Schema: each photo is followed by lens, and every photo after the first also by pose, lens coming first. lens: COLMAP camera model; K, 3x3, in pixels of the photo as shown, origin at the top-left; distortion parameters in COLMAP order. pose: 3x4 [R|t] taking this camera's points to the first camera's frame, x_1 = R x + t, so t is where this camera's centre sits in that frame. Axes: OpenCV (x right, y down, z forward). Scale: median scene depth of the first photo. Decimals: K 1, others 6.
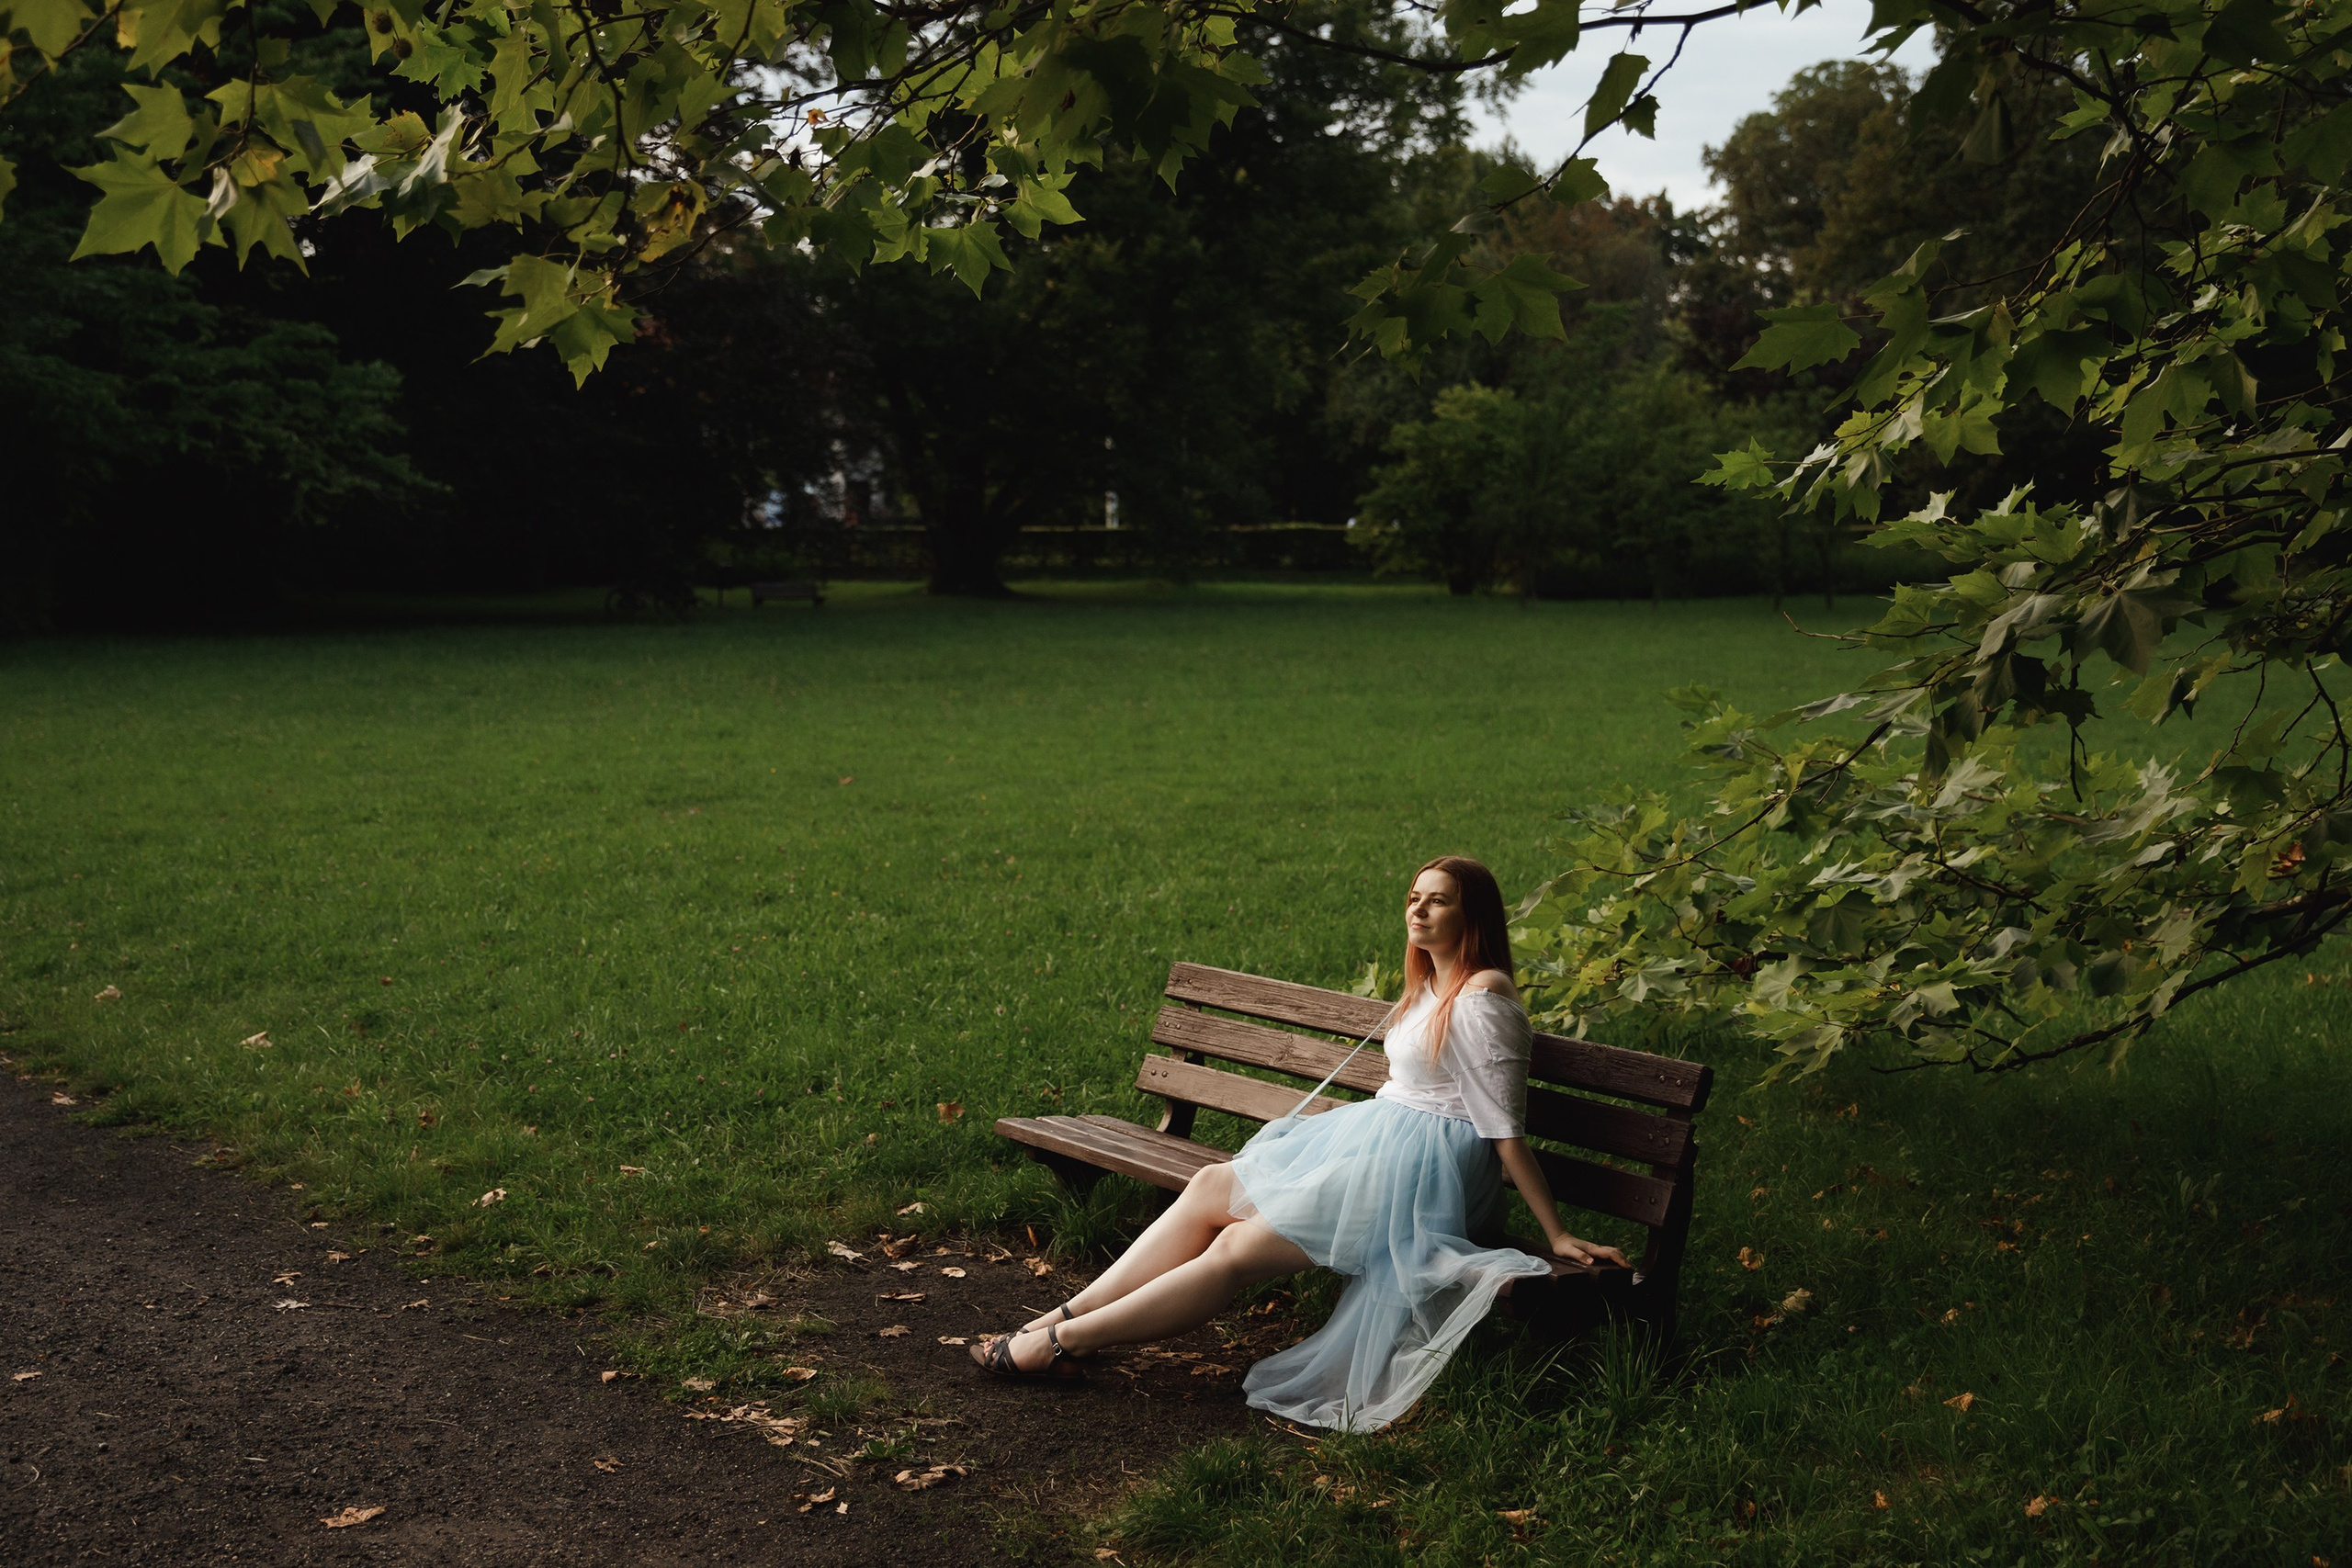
lens RADIAL K [[2783.2, 0, 1176.0], [0, 2783.2, 784.0], [0, 0, 1]] dist [0.178104, 0.012094]
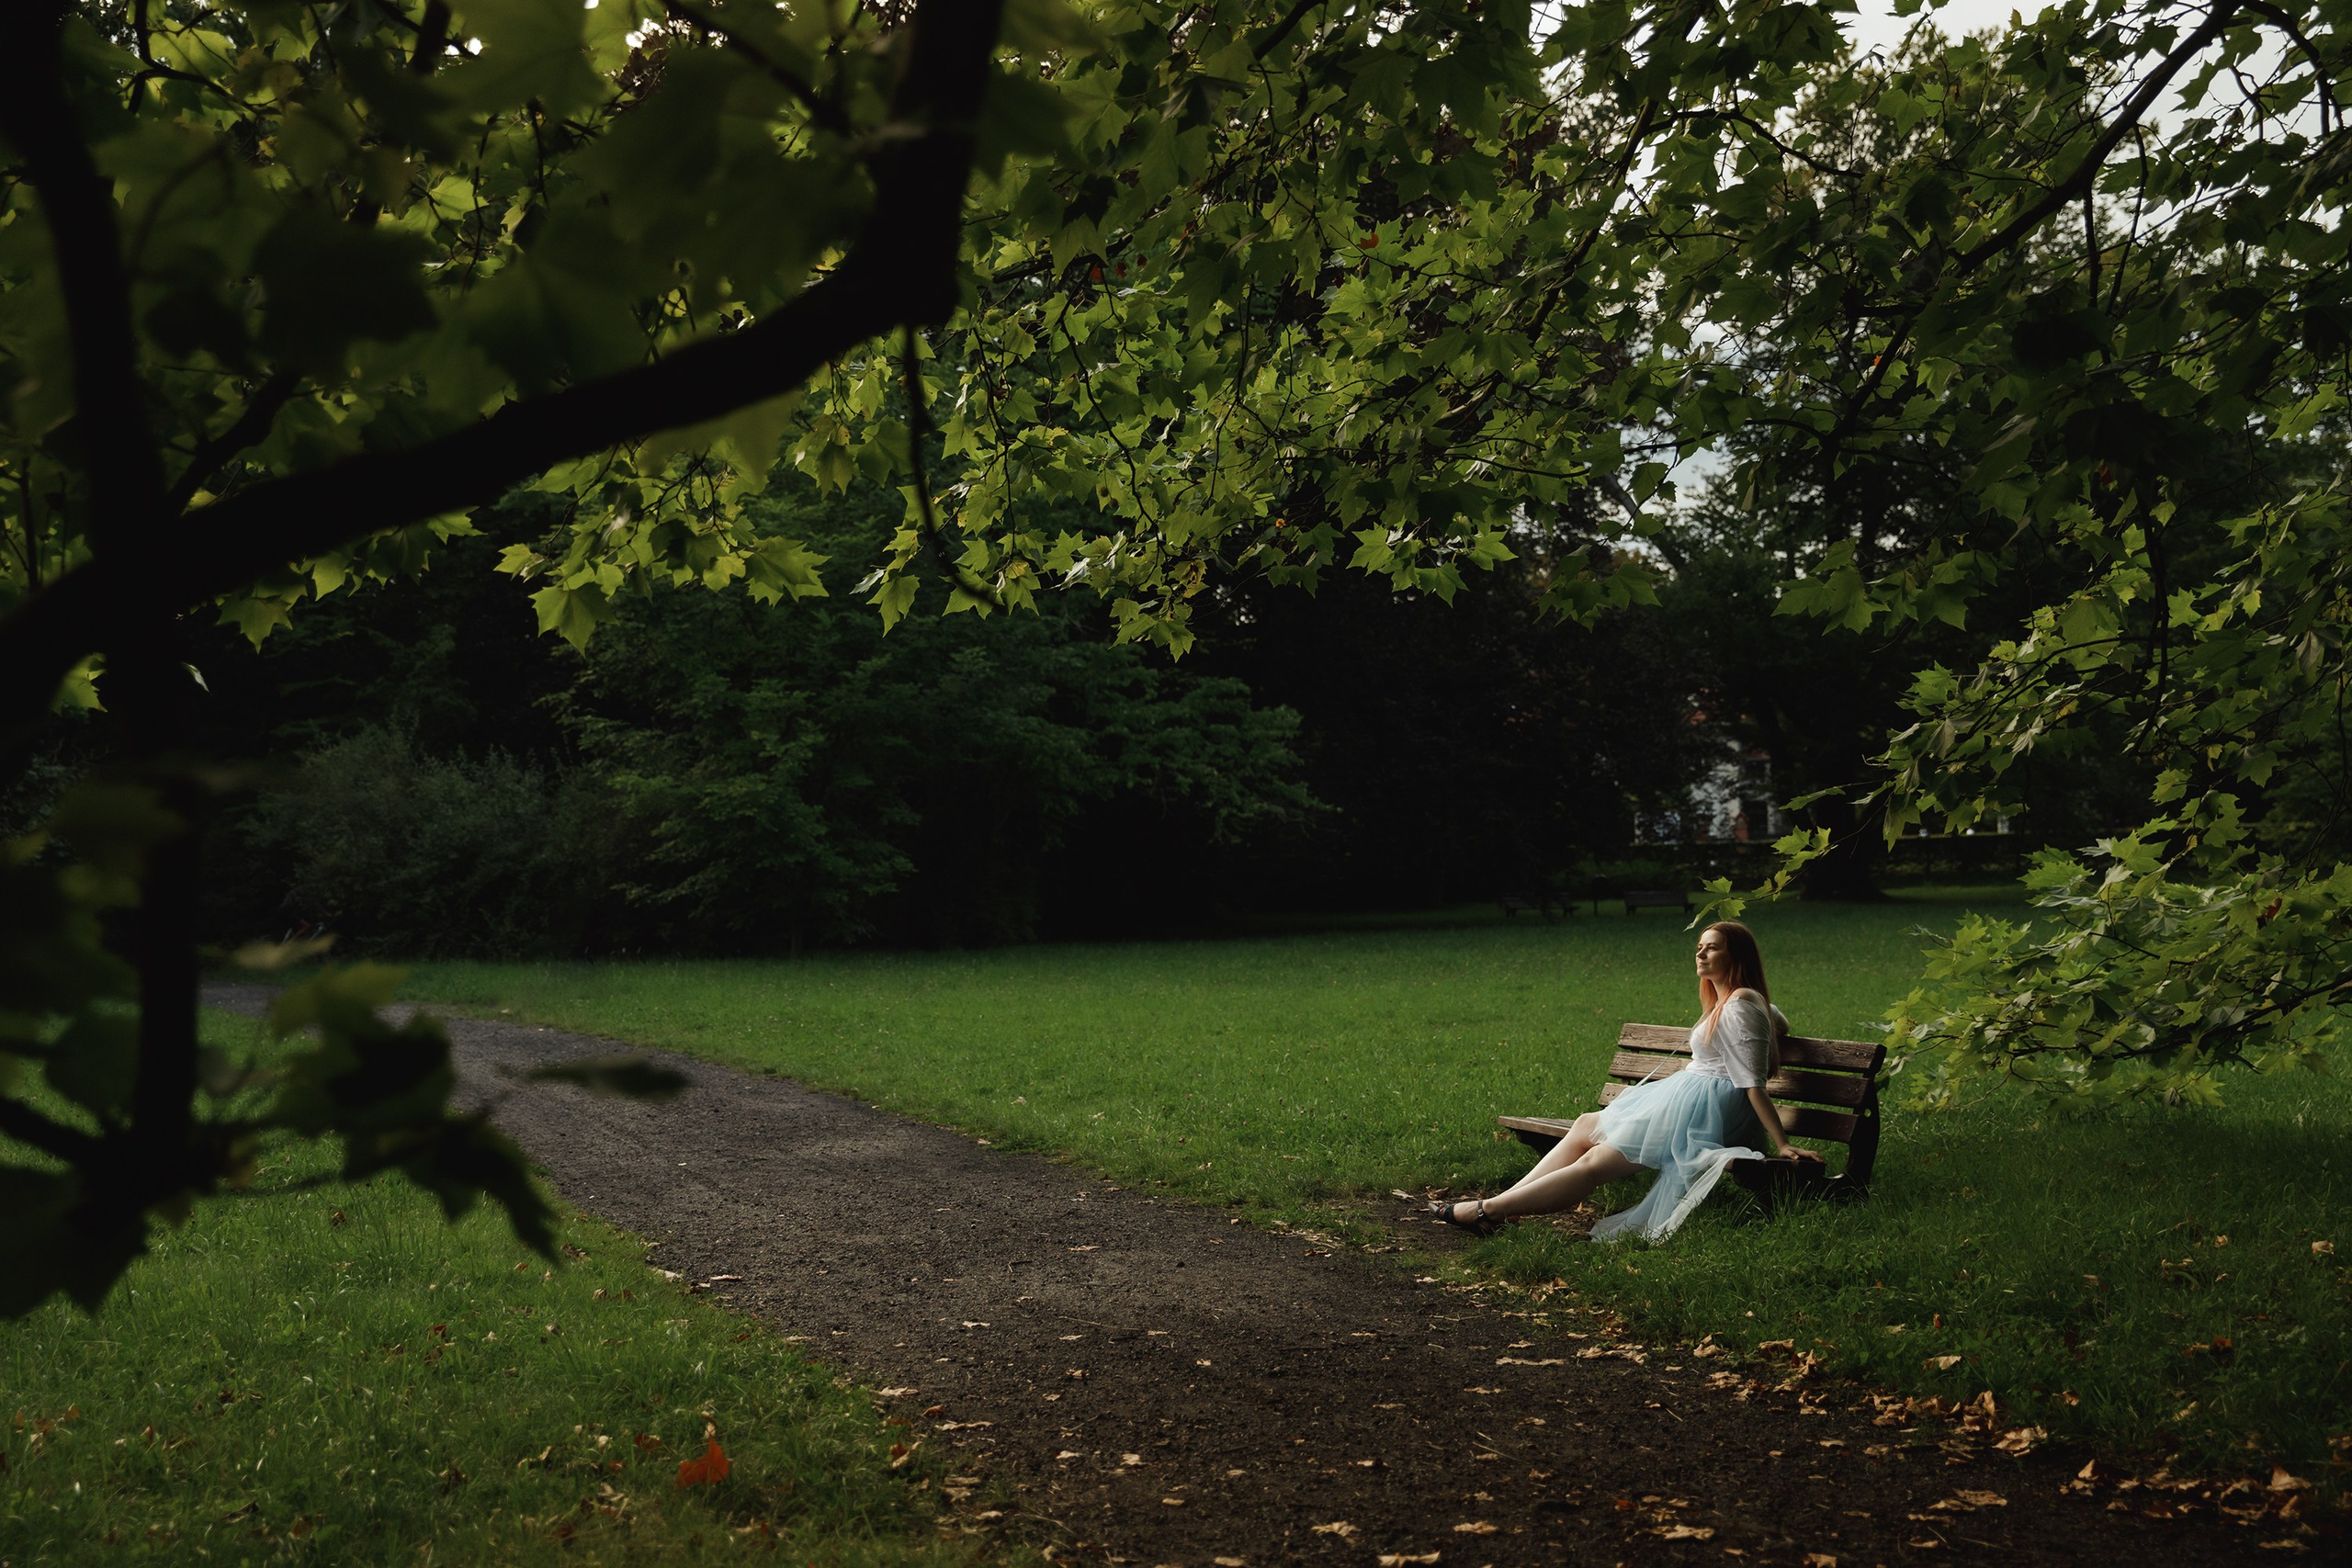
lens RADIAL K [[2631.2, 0, 1176.0], [0, 2631.2, 784.0], [0, 0, 1]] dist [0.179667, 0.017864]
pose [[0.947622, -0.039388, -0.316957, 0.280433], [0.002696, 0.993318, -0.115379, 0.119863], [0.319383, 0.108481, 0.941396, -0.561283]]
